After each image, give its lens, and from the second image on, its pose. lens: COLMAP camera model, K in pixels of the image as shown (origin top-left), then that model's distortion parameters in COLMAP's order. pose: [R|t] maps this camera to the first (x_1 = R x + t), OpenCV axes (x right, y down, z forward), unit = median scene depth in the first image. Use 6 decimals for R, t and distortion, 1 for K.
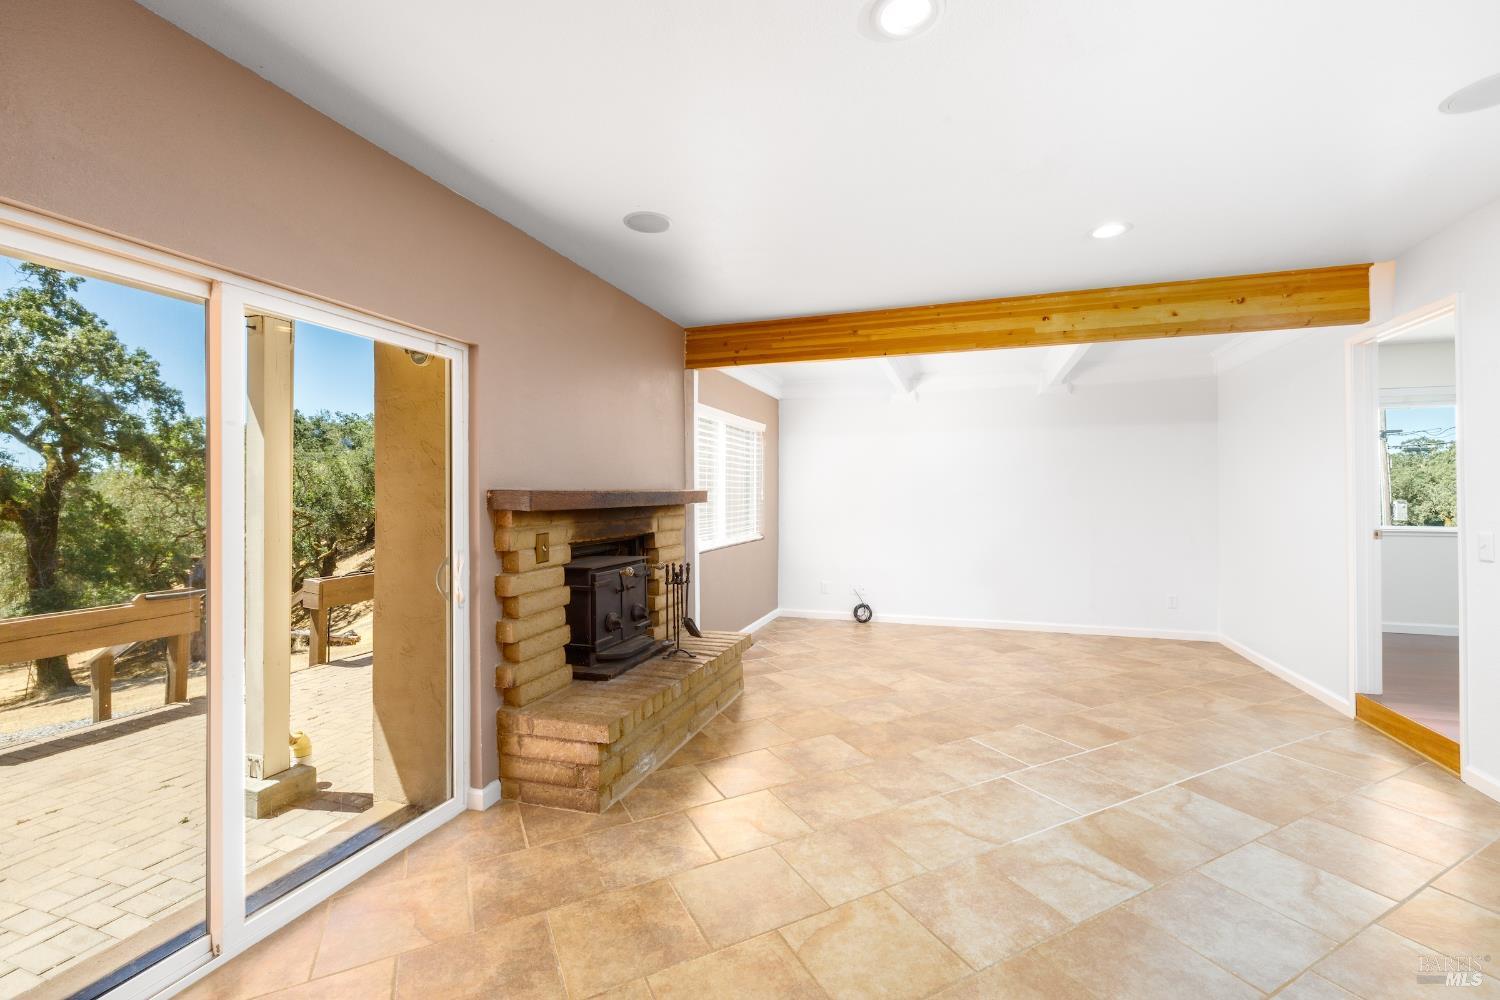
lens RADIAL K [[626.4, 0, 752.4], [0, 626.4, 494.9], [0, 0, 1]] dist [0.003865, -0.000890]
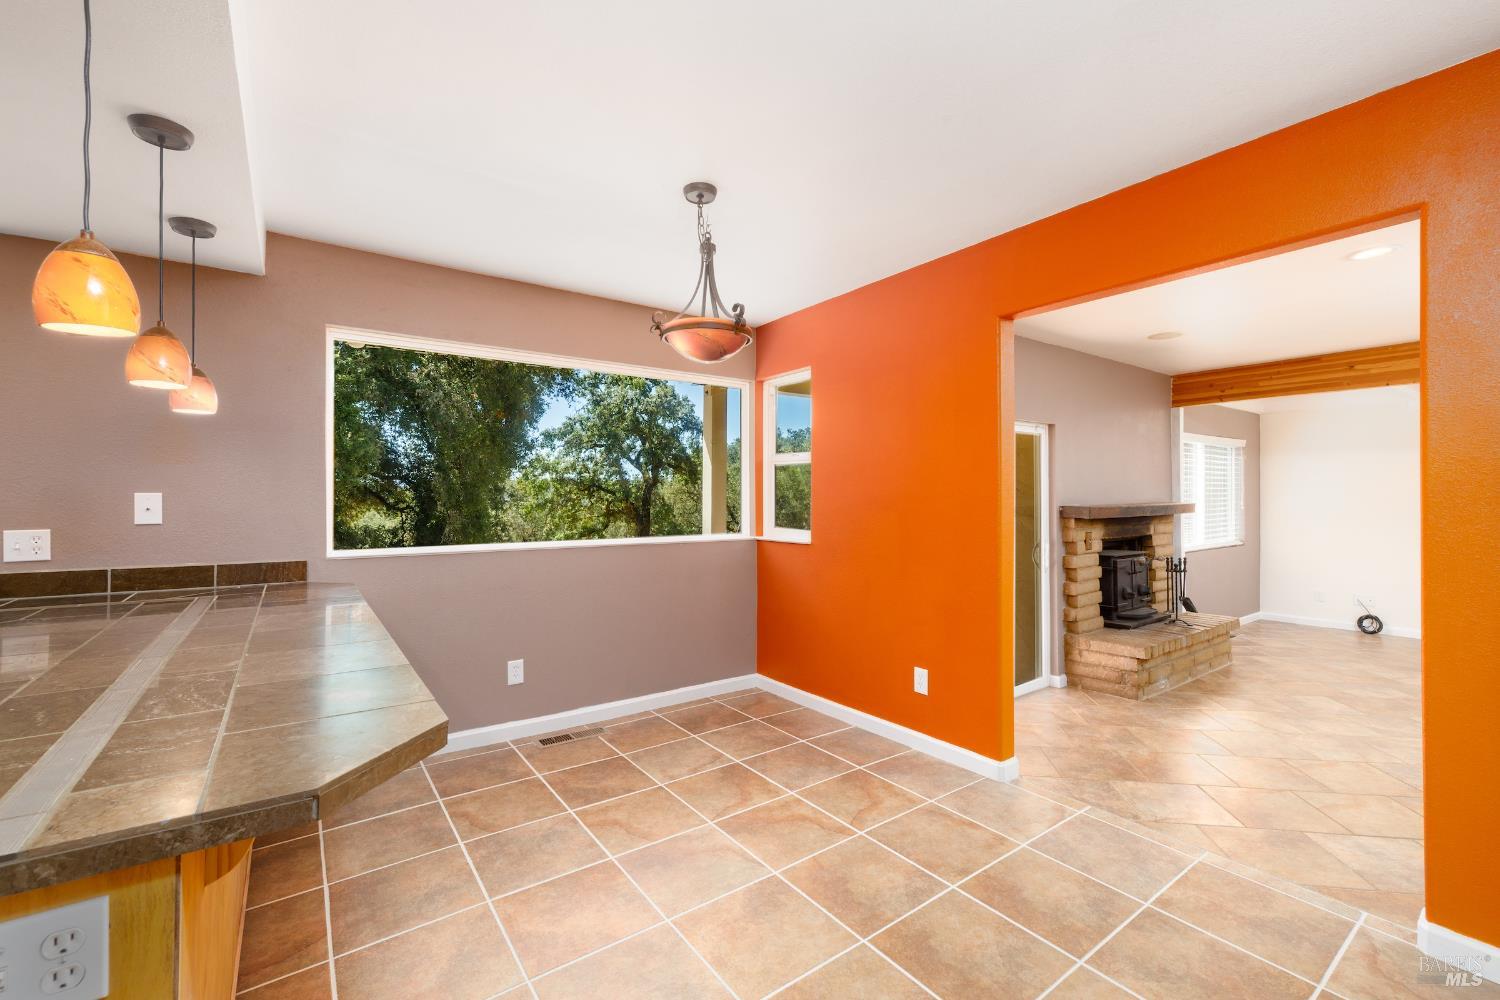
lens RADIAL K [[626.4, 0, 764.1], [0, 626.4, 494.6], [0, 0, 1]] dist [0.003865, -0.000890]
pose [[0.819221, -0.003051, -0.573470, -0.071517], [0.001713, 0.999994, -0.002873, -0.027784], [0.573475, 0.001371, 0.819222, -0.679013]]
